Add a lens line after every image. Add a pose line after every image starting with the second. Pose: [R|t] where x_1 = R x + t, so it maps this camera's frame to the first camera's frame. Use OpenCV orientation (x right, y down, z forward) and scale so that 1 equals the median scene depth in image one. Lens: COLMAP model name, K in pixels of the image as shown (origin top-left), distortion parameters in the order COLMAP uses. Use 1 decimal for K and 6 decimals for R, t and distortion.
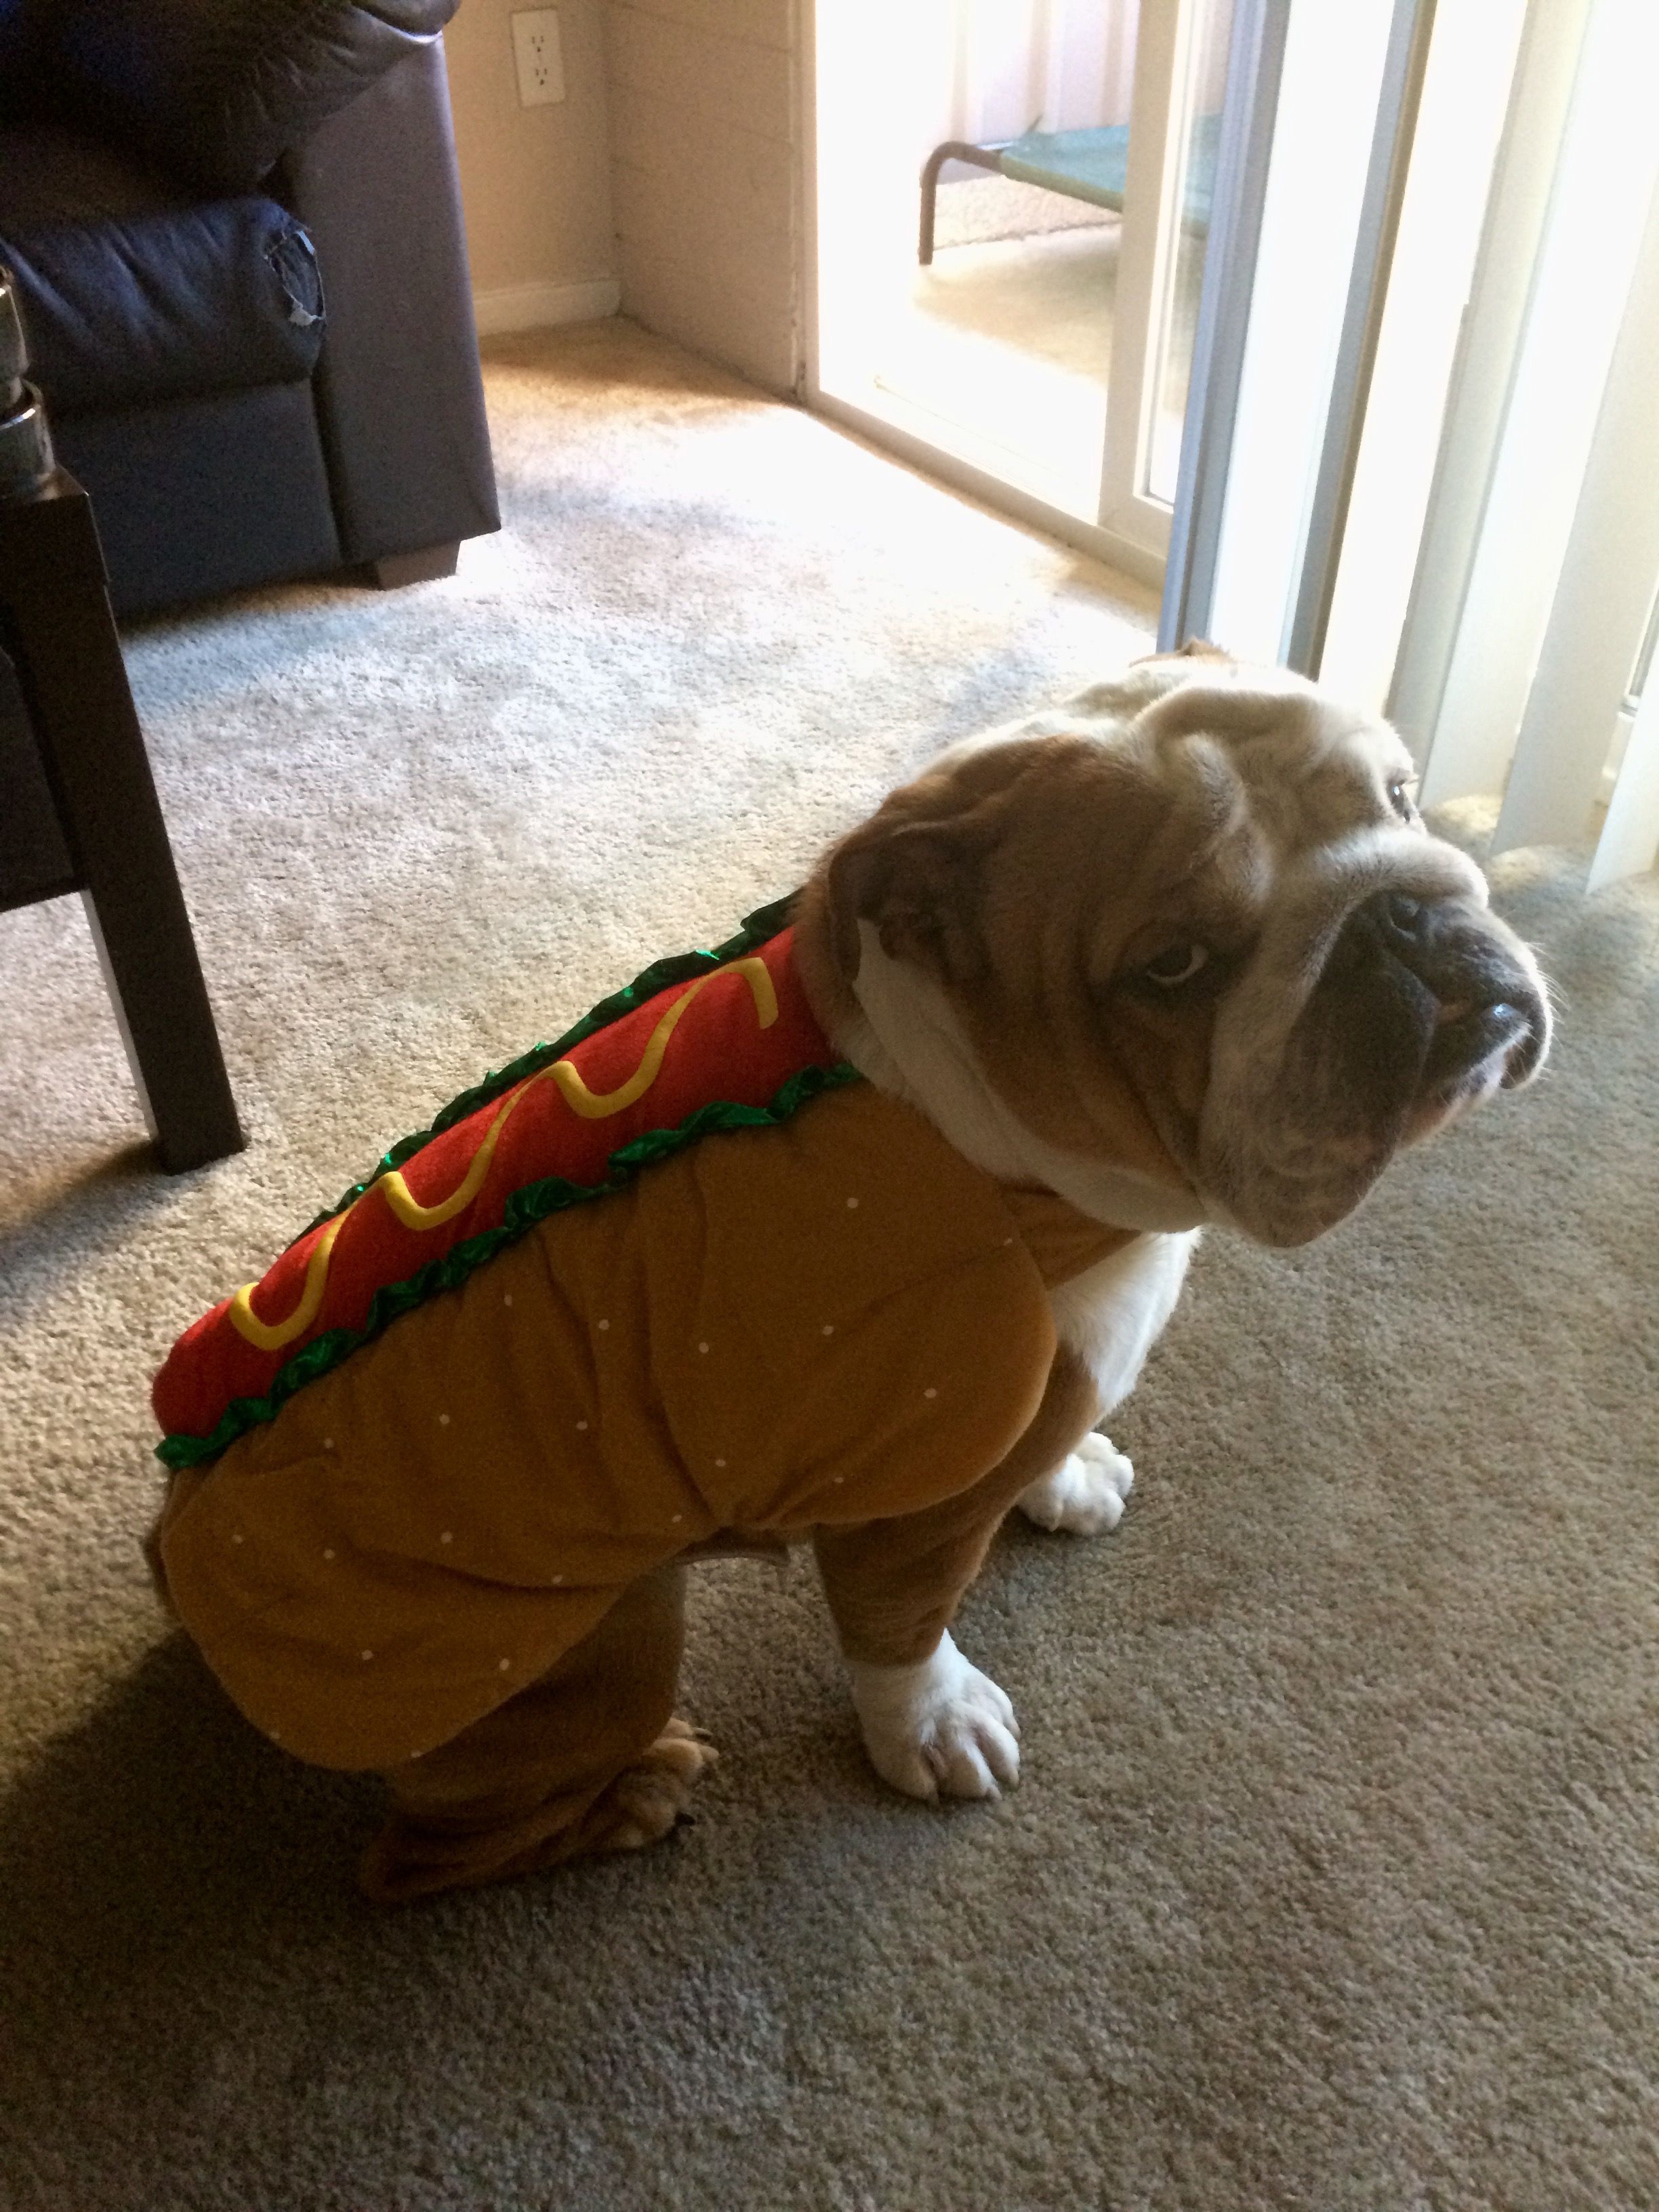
lens RADIAL K [[1842.4, 0, 839.0], [0, 1842.4, 1088.6], [0, 0, 1]] dist [0.067890, -0.095849]
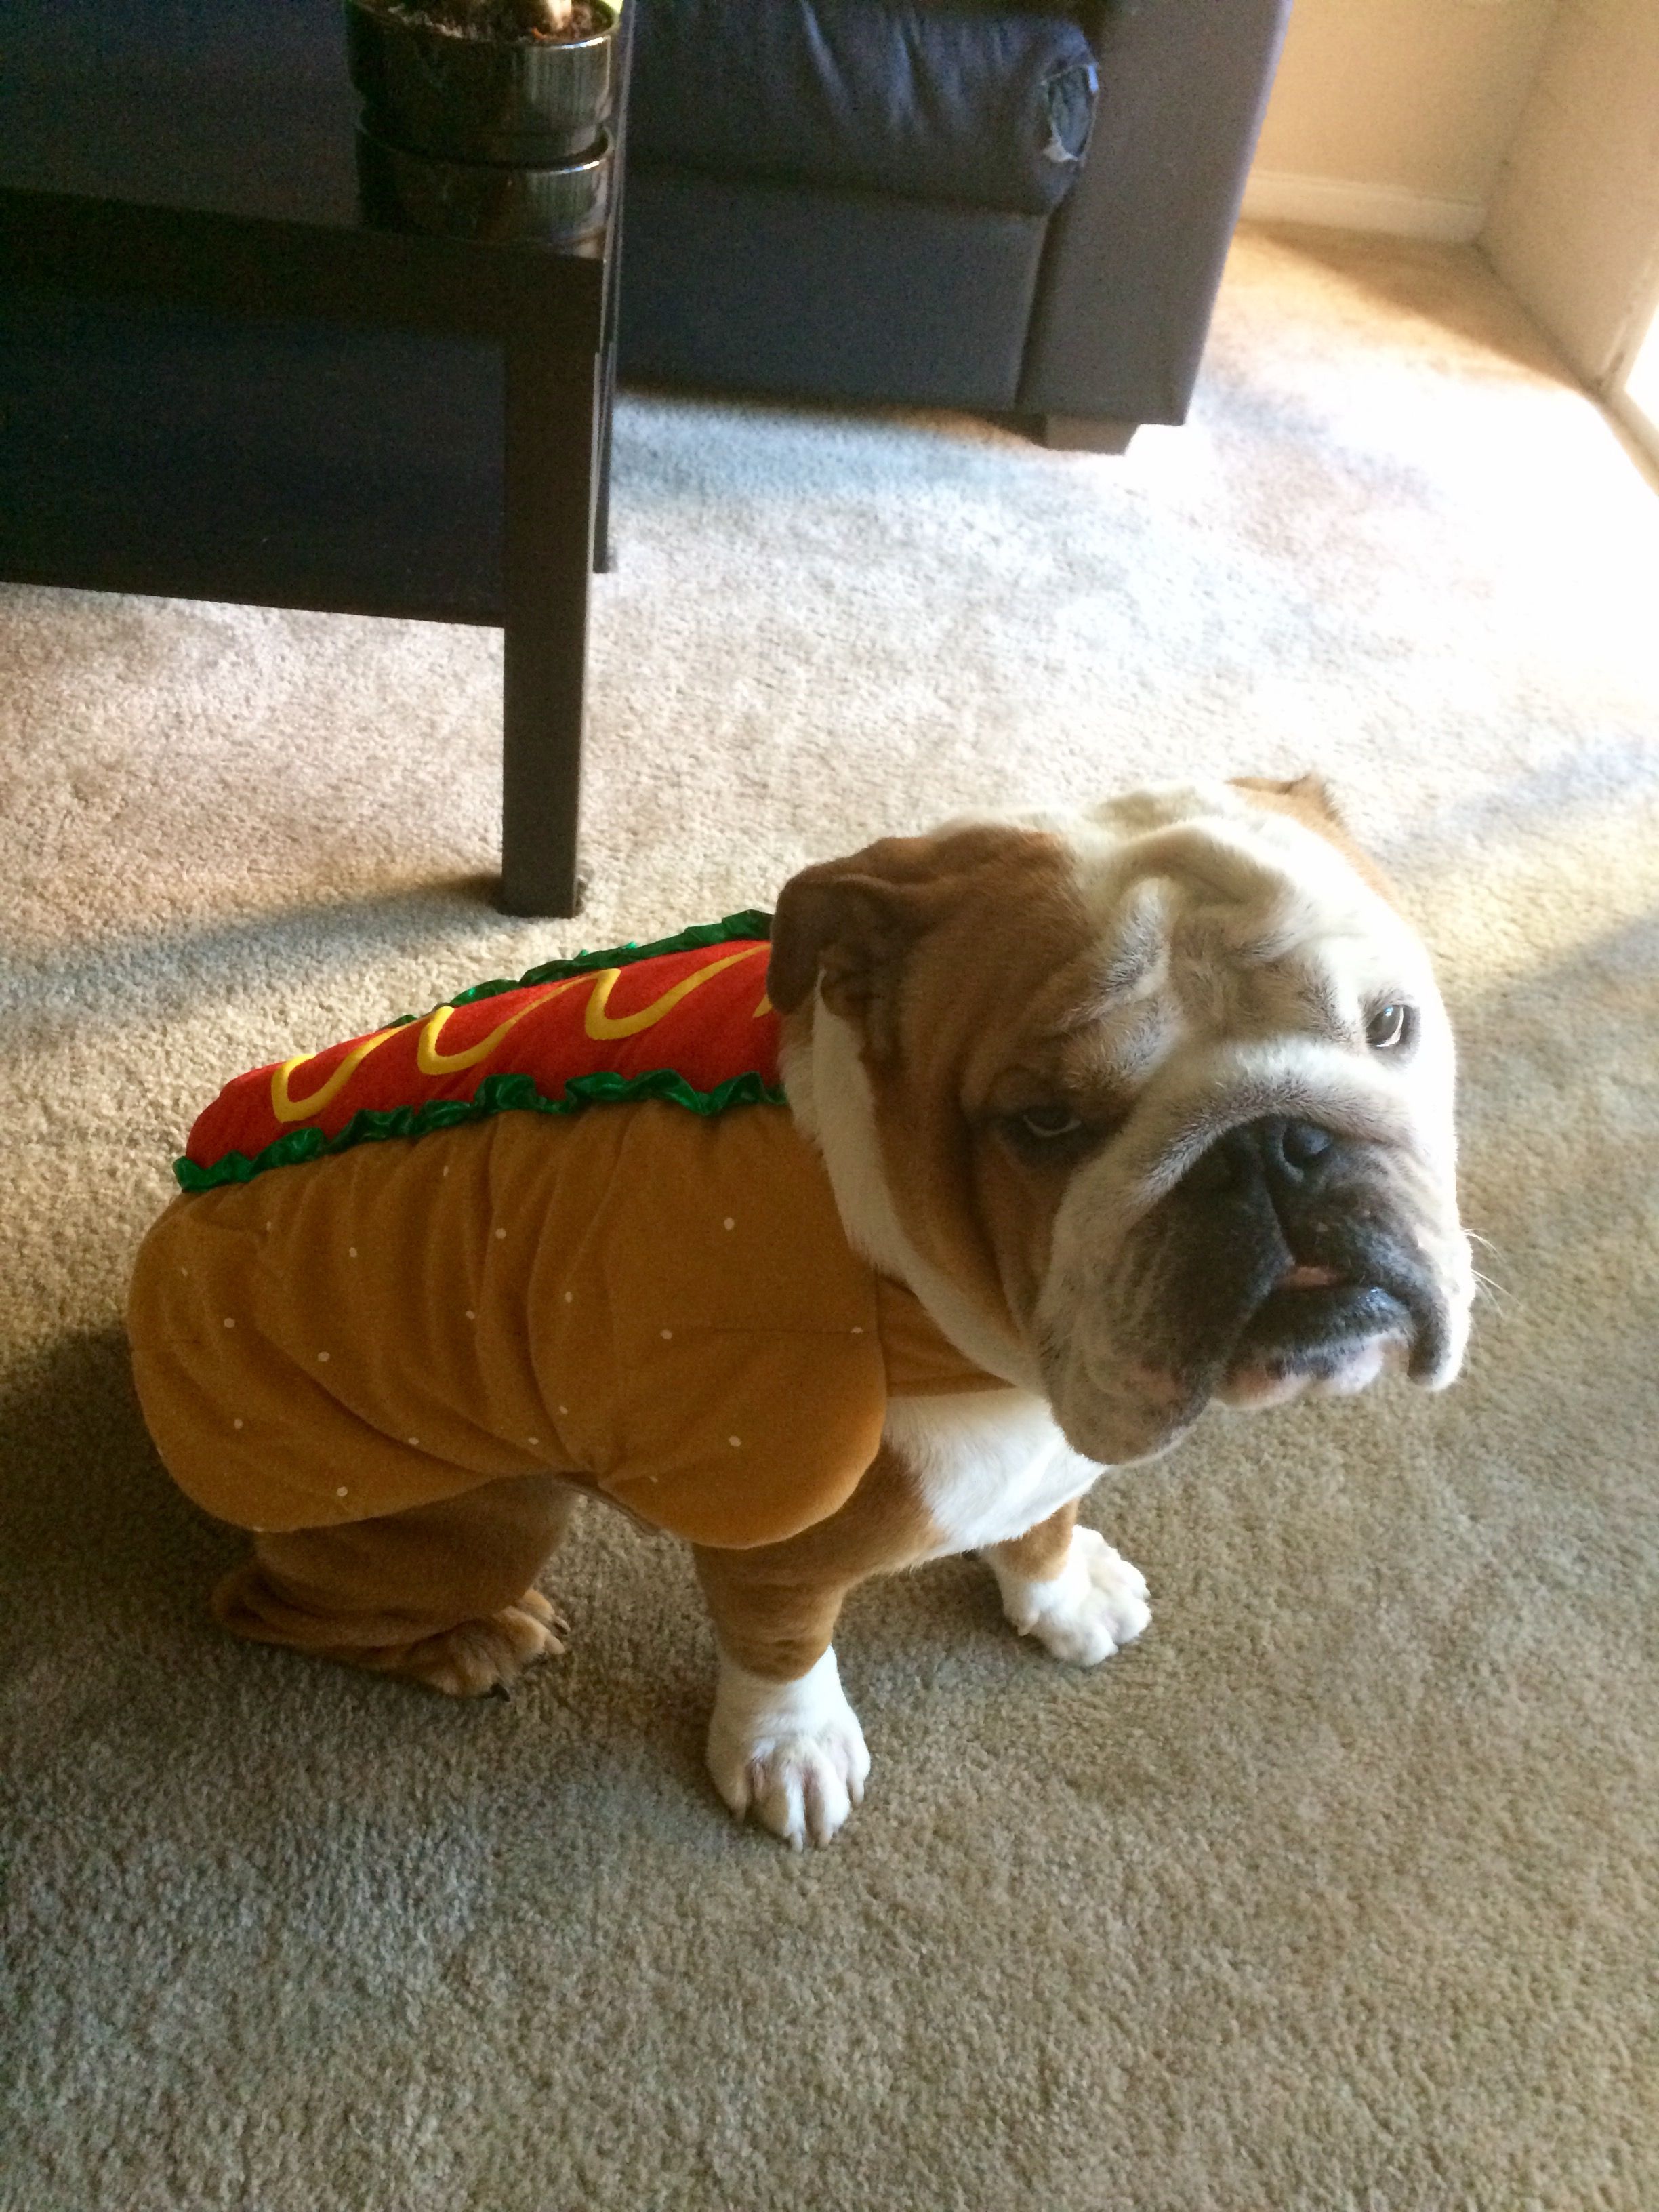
lens RADIAL K [[1842.4, 0, 809.2], [0, 1842.4, 1097.6], [0, 0, 1]] dist [0.067890, -0.095849]
pose [[0.857896, 0.424357, -0.289715, 0.179745], [-0.403138, 0.905490, 0.132546, -0.088061], [0.318581, 0.003084, 0.947891, 0.077185]]
